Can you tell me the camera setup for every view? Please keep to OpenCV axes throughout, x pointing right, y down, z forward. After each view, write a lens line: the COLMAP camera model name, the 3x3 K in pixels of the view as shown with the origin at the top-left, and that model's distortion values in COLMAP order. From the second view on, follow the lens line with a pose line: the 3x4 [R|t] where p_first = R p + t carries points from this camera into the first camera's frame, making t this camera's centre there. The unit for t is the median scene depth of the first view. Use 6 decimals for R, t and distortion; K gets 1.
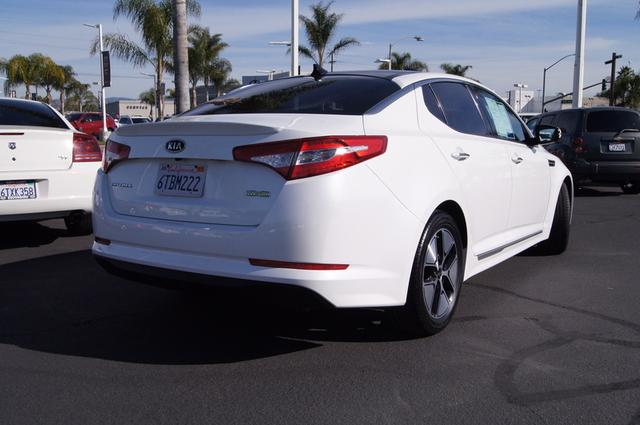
lens RADIAL K [[668.3, 0, 320.0], [0, 668.3, 212.5], [0, 0, 1]] dist [-0.095400, -0.012494]
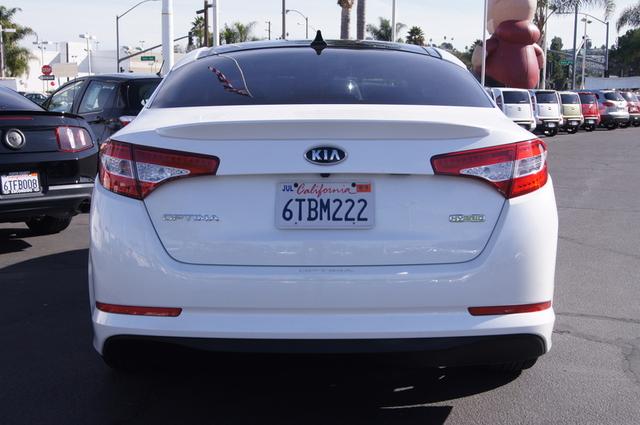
lens RADIAL K [[846.8, 0, 293.8], [0, 846.8, 212.6], [0, 0, 1]] dist [-0.000206, -0.043389]
pose [[0.825607, -0.073722, 0.559409, -0.720332], [0.062518, 0.997275, 0.039159, -0.077484], [-0.560771, 0.002643, 0.827967, 0.310718]]
